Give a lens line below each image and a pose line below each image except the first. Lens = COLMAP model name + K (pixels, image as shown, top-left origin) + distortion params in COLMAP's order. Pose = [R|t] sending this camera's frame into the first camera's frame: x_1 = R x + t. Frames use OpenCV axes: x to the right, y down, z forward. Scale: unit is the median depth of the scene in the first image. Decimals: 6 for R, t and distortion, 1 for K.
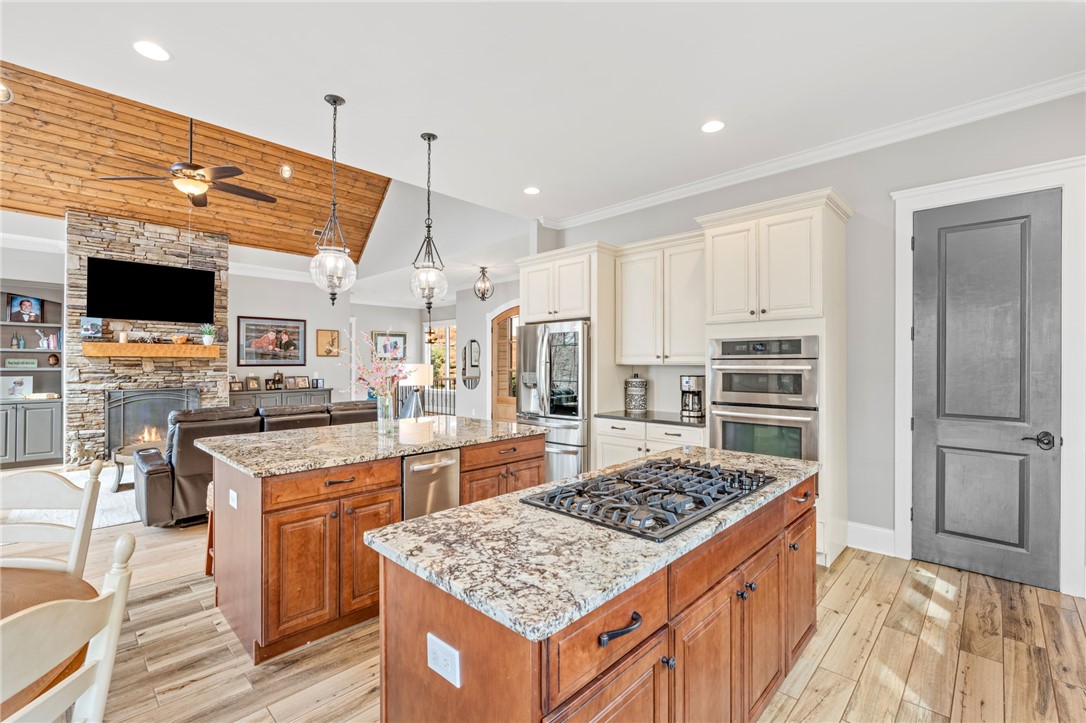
lens RADIAL K [[470.4, 0, 542.2], [0, 470.4, 360.0], [0, 0, 1]] dist [-0.015338, 0.000619]
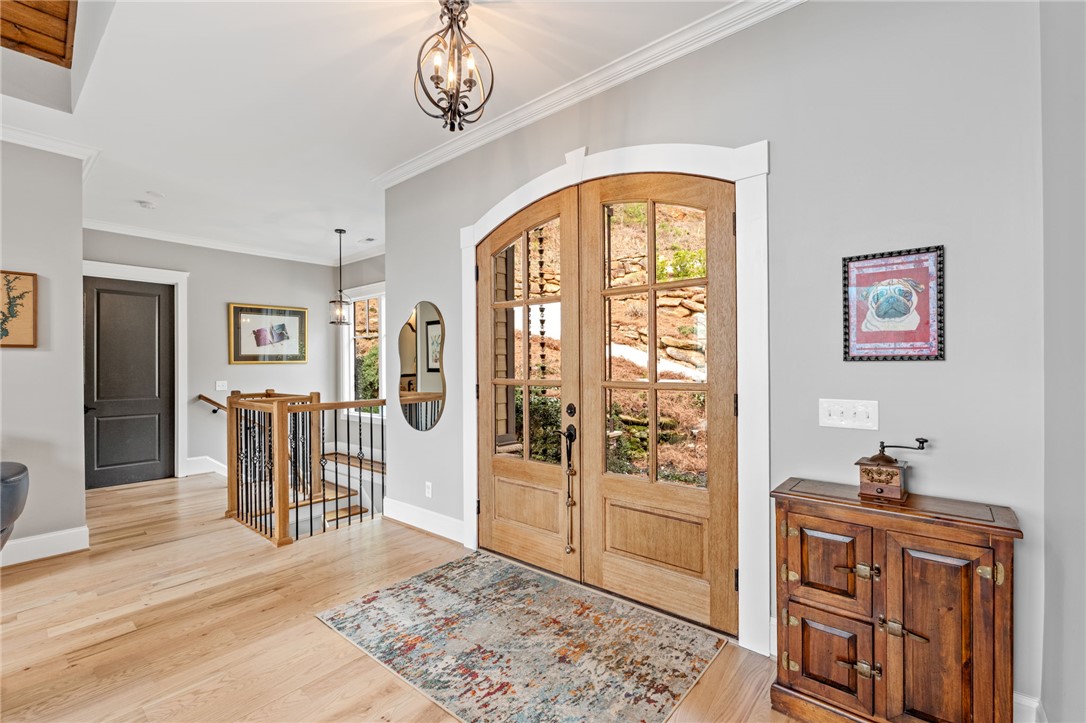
lens RADIAL K [[470.4, 0, 543.6], [0, 470.4, 361.2], [0, 0, 1]] dist [-0.015338, 0.000619]
pose [[0.997424, -0.006958, 0.071390, -0.070582], [0.007001, 0.999975, -0.000343, 0.004368], [-0.071386, 0.000842, 0.997448, 0.546128]]
